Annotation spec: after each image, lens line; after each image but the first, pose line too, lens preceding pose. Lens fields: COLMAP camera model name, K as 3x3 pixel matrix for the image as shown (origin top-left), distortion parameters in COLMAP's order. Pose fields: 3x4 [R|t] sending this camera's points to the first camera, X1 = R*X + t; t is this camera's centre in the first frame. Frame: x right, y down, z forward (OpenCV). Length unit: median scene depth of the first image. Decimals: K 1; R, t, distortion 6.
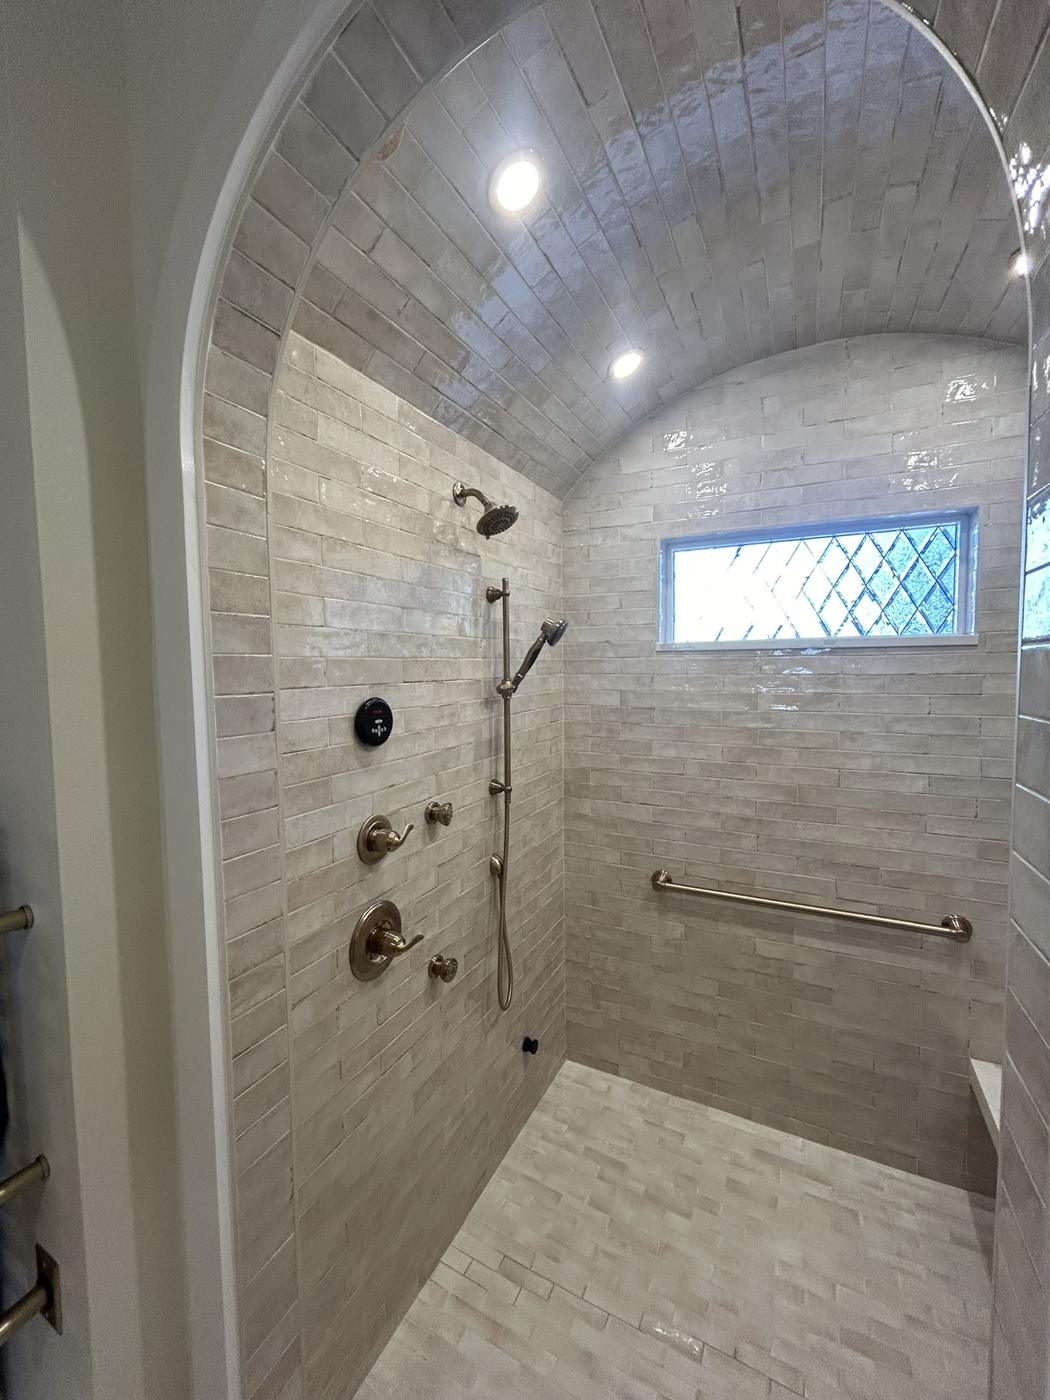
lens RADIAL K [[573.2, 0, 528.9], [0, 573.2, 703.1], [0, 0, 1]] dist [-0.001217, -0.000008]
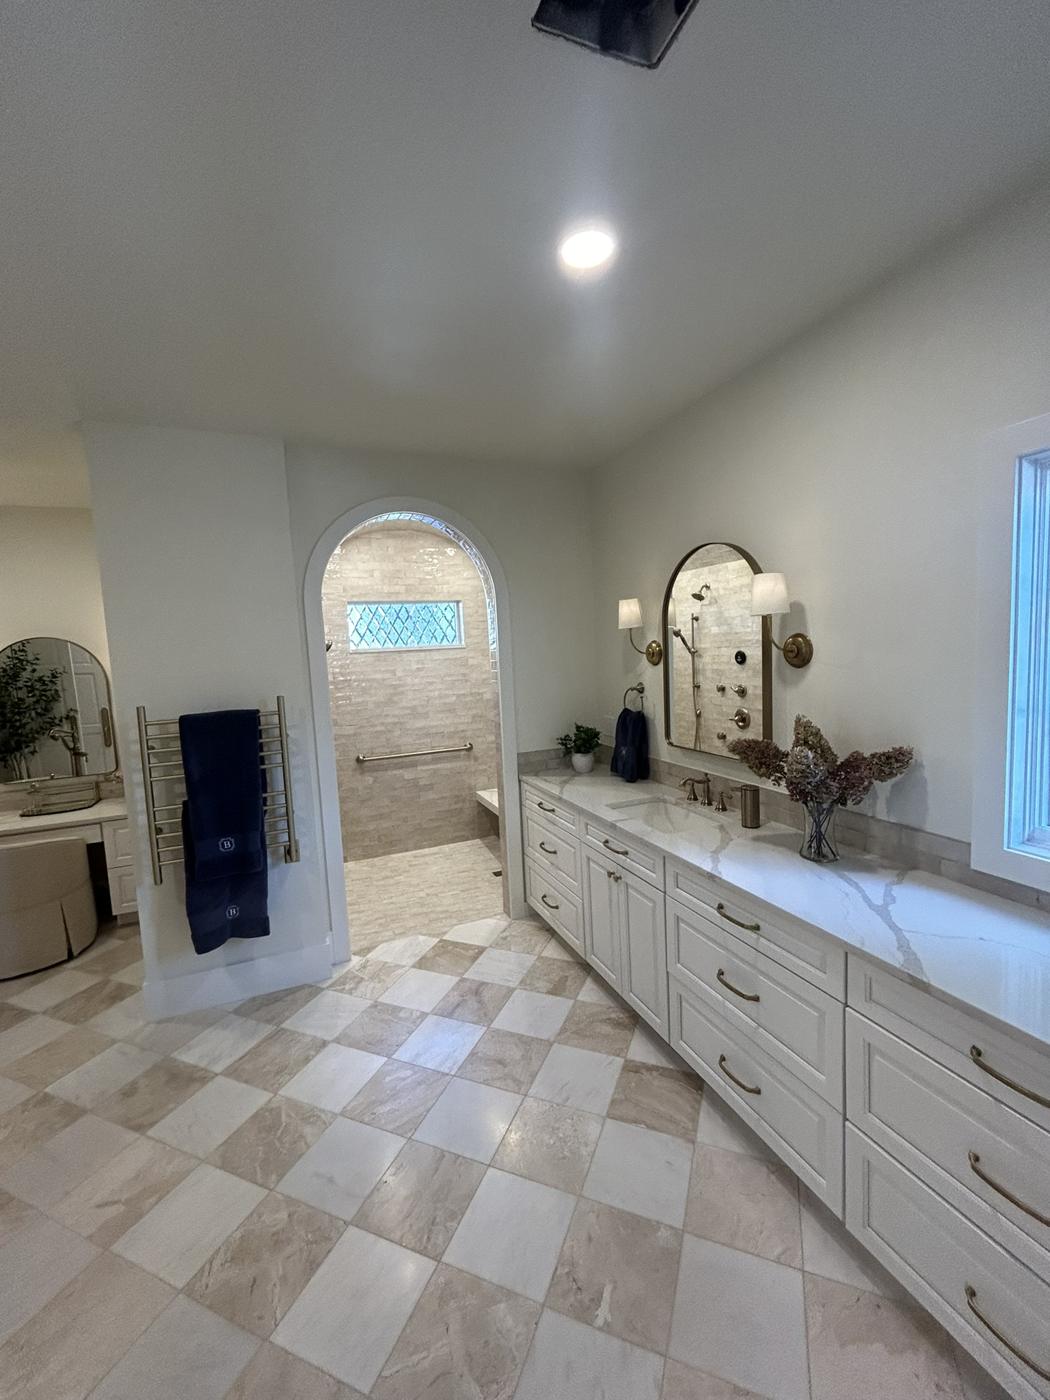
lens RADIAL K [[573.2, 0, 524.9], [0, 573.2, 699.2], [0, 0, 1]] dist [-0.001217, -0.000008]
pose [[0.661797, -0.093679, 0.743807, -1.041714], [0.088941, 0.994966, 0.046177, 0.044695], [-0.744388, 0.035595, 0.666797, -0.997787]]
